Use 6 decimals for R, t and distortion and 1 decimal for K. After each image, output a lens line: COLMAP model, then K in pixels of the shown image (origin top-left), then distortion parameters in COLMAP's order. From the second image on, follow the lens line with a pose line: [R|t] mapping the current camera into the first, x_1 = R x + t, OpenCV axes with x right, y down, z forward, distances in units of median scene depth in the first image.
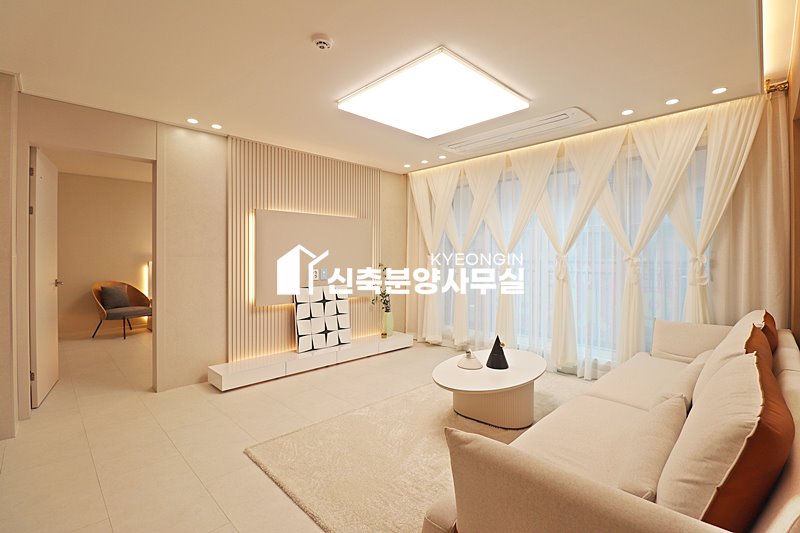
lens RADIAL K [[367.6, 0, 403.4], [0, 367.6, 256.9], [0, 0, 1]] dist [-0.001309, -0.012959]
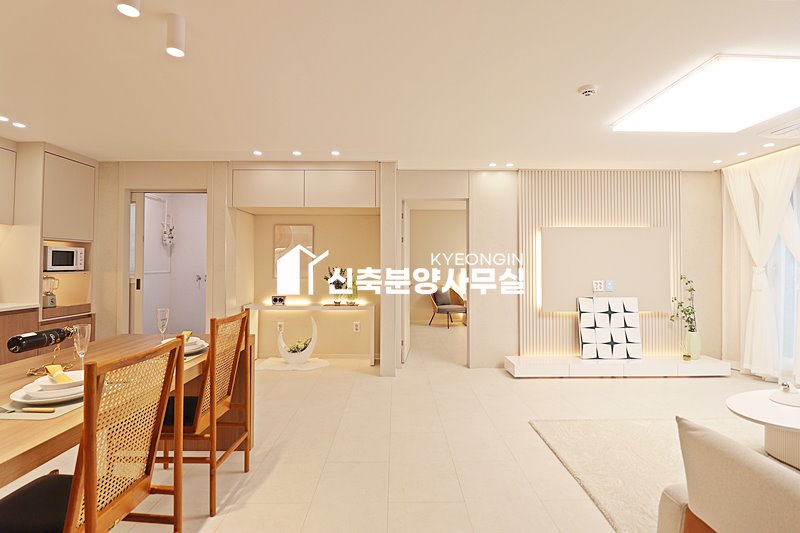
lens RADIAL K [[368.4, 0, 402.1], [0, 368.4, 257.9], [0, 0, 1]] dist [-0.000253, -0.014228]
pose [[0.719151, -0.014974, -0.694692, 0.087247], [-0.000261, 0.999762, -0.021820, -0.008125], [0.694854, 0.015873, 0.718976, -0.141742]]
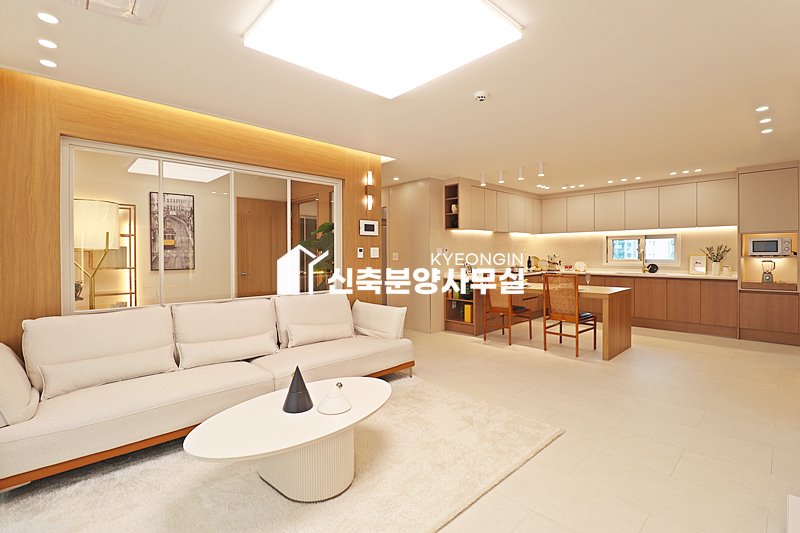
lens RADIAL K [[368.4, 0, 402.1], [0, 368.4, 257.9], [0, 0, 1]] dist [-0.000253, -0.014228]
pose [[-0.999667, 0.003902, 0.025497, 0.019467], [0.004237, 0.999905, 0.013118, -0.009246], [-0.025444, 0.013221, -0.999589, 1.260173]]
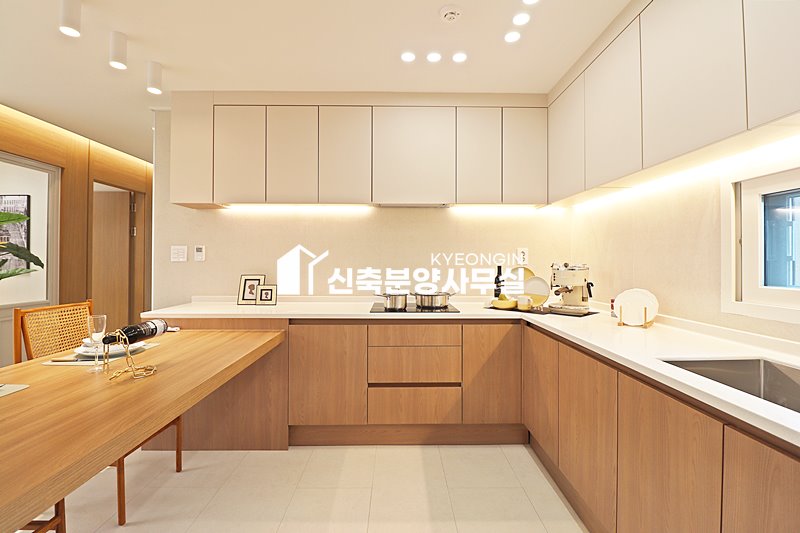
lens RADIAL K [[368.4, 0, 402.1], [0, 368.4, 257.9], [0, 0, 1]] dist [-0.000253, -0.014228]
pose [[-0.718882, 0.002462, 0.695128, -0.964963], [-0.004348, 0.999958, -0.008039, -0.000202], [-0.695119, -0.008801, -0.718841, -0.045204]]
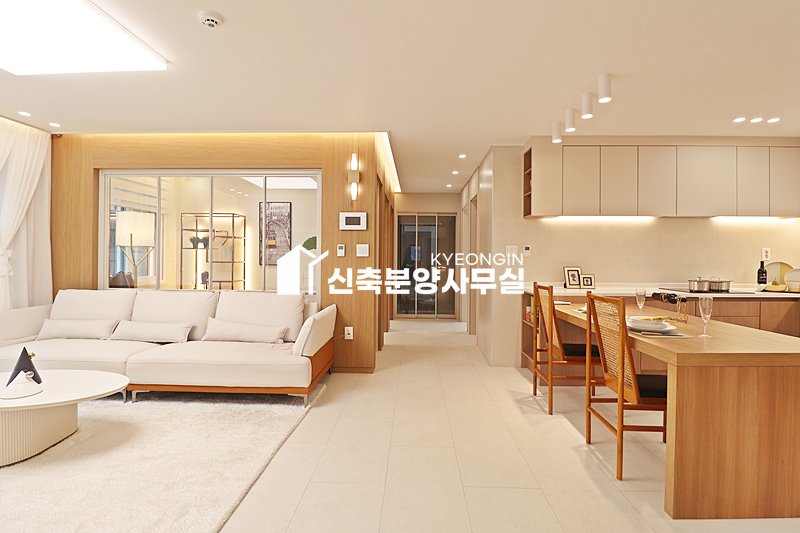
lens RADIAL K [[373.4, 0, 401.7], [0, 373.4, 257.3], [0, 0, 1]] dist [0.001396, -0.014985]
pose [[-0.685425, -0.008226, 0.728097, -0.660393], [-0.008496, 0.999958, 0.003300, 0.003211], [-0.728094, -0.003924, -0.685466, 0.689768]]
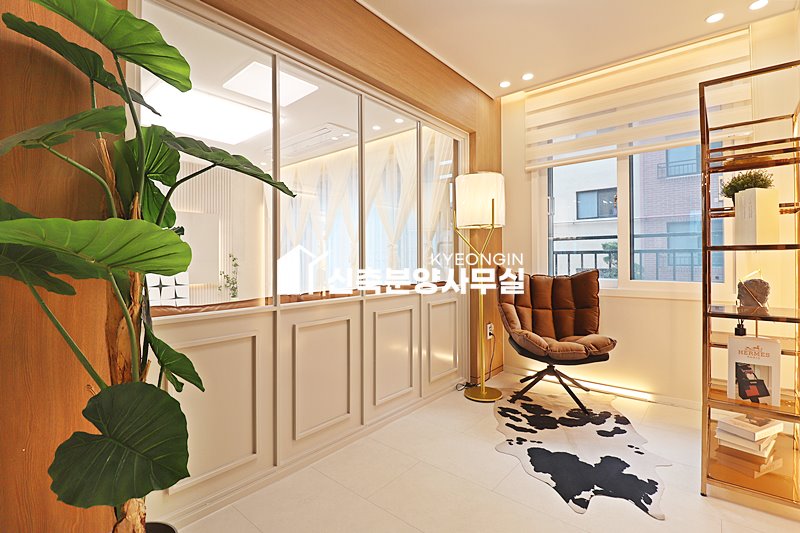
lens RADIAL K [[368.4, 0, 402.1], [0, 368.4, 257.9], [0, 0, 1]] dist [-0.000253, -0.014228]
pose [[0.996009, -0.005154, 0.089102, 0.468686], [0.005431, 0.999981, -0.002866, 0.045669], [-0.089086, 0.003339, 0.996018, -0.209639]]
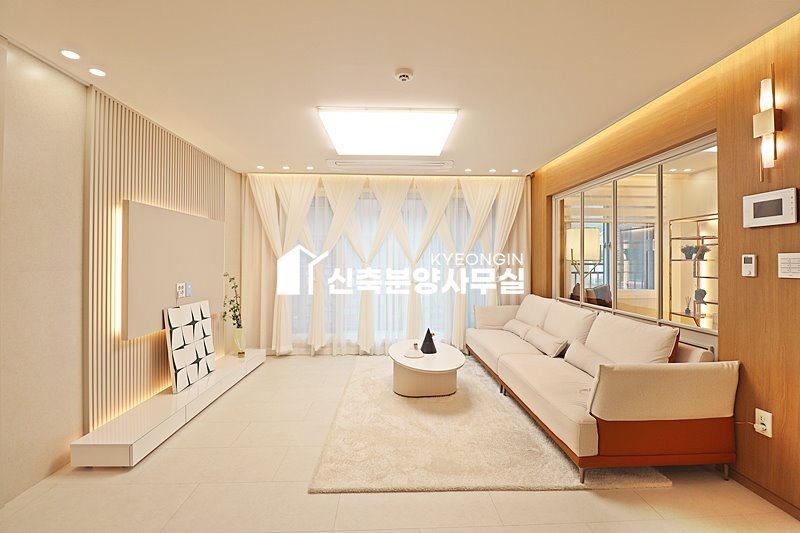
lens RADIAL K [[368.4, 0, 402.1], [0, 368.4, 257.9], [0, 0, 1]] dist [-0.000253, -0.014228]
pose [[0.675344, 0.006827, 0.737471, -0.554461], [-0.002200, 0.999971, -0.007242, -0.016806], [-0.737499, 0.003268, 0.675340, 0.139124]]
